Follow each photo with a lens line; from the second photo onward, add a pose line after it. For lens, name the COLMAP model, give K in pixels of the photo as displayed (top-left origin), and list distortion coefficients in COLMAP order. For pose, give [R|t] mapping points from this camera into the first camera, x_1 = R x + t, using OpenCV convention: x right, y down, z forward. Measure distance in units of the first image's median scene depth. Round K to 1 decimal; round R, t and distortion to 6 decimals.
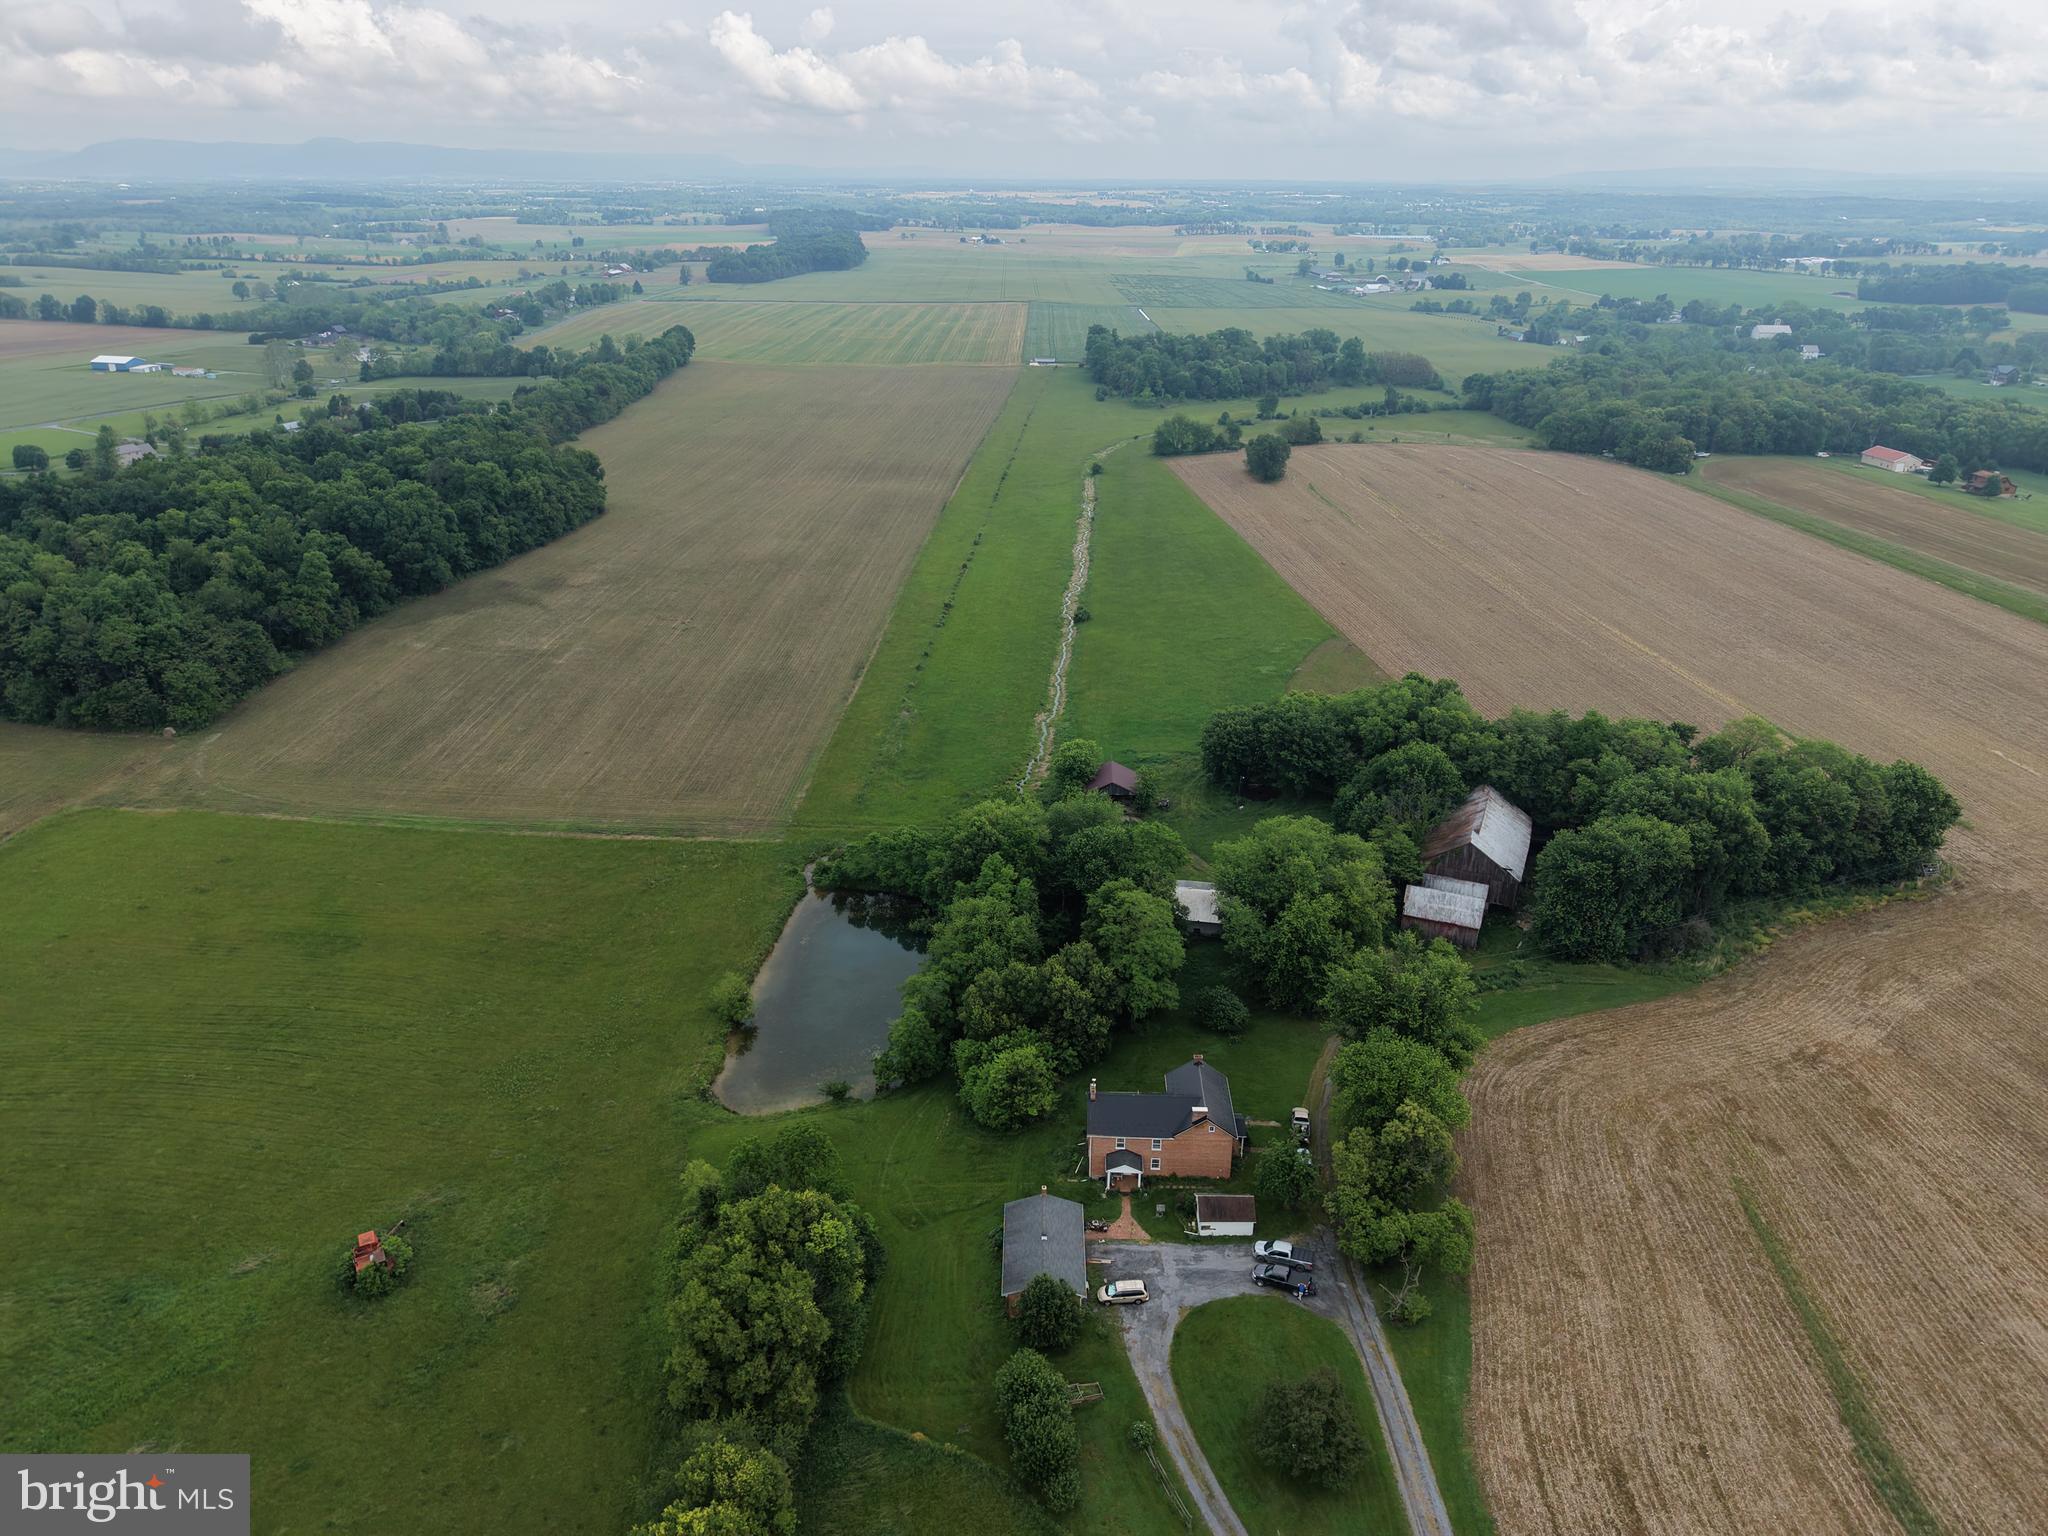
lens RADIAL K [[1368.1, 0, 1024.0], [0, 1368.1, 768.0], [0, 0, 1]] dist [0.022839, -0.019615]
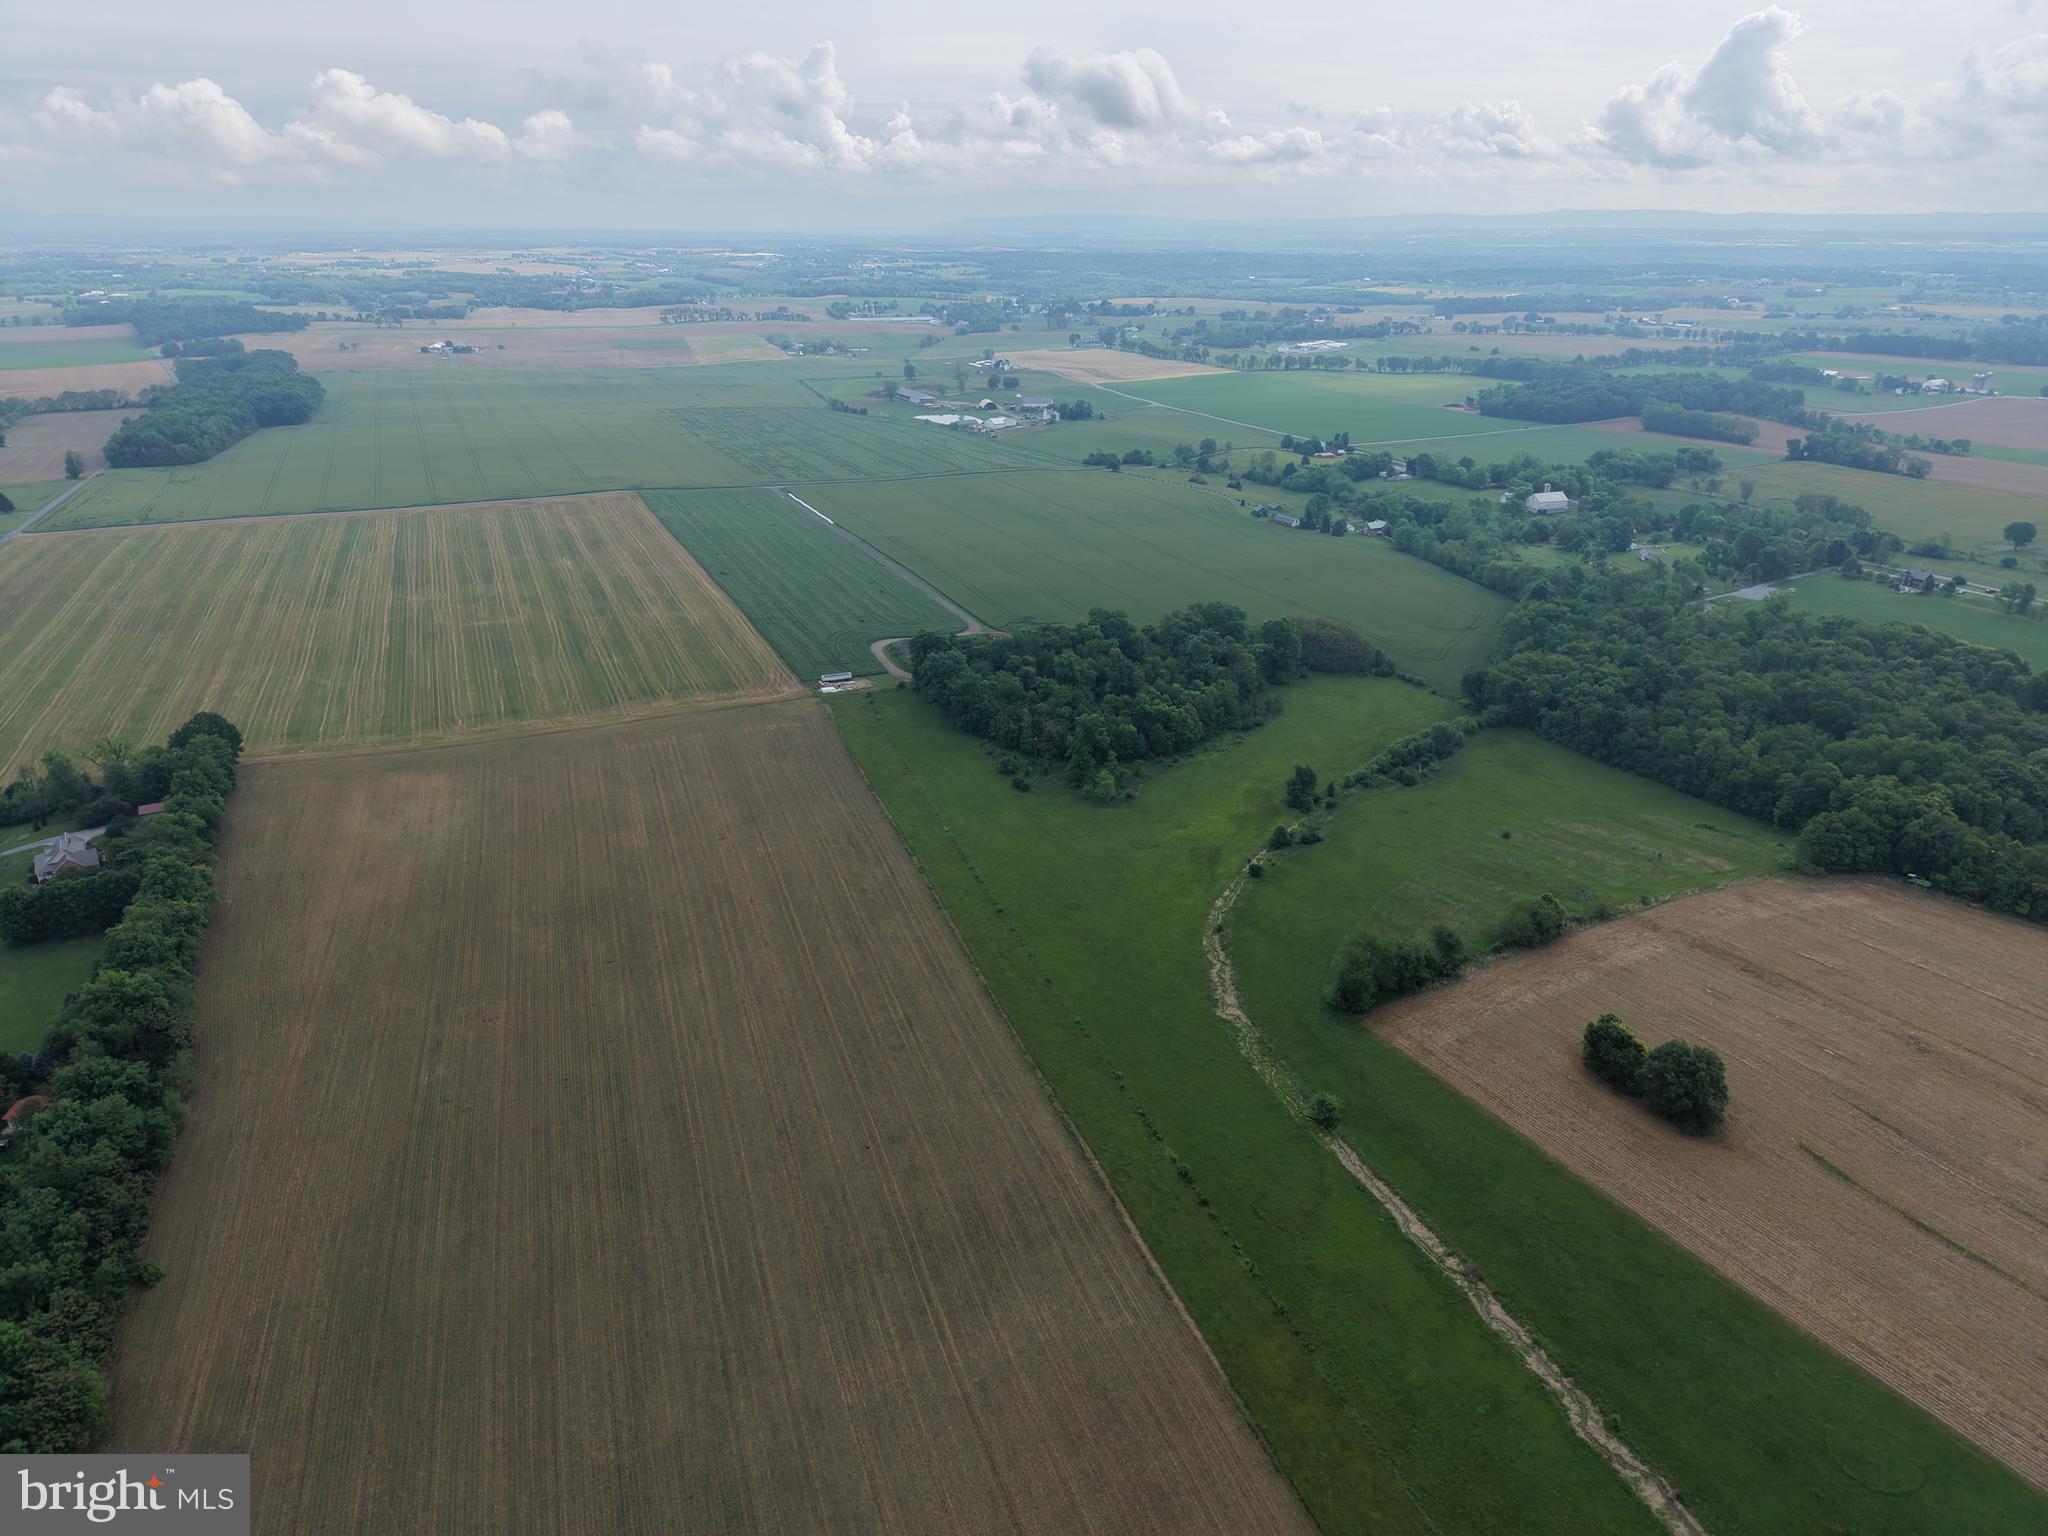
lens RADIAL K [[1368.1, 0, 1024.0], [0, 1368.1, 768.0], [0, 0, 1]] dist [0.022839, -0.019615]
pose [[0.920071, -0.151947, 0.361083, -0.071972], [0.162186, 0.986758, 0.001974, -0.118530], [-0.356602, 0.056747, 0.932532, 0.173582]]
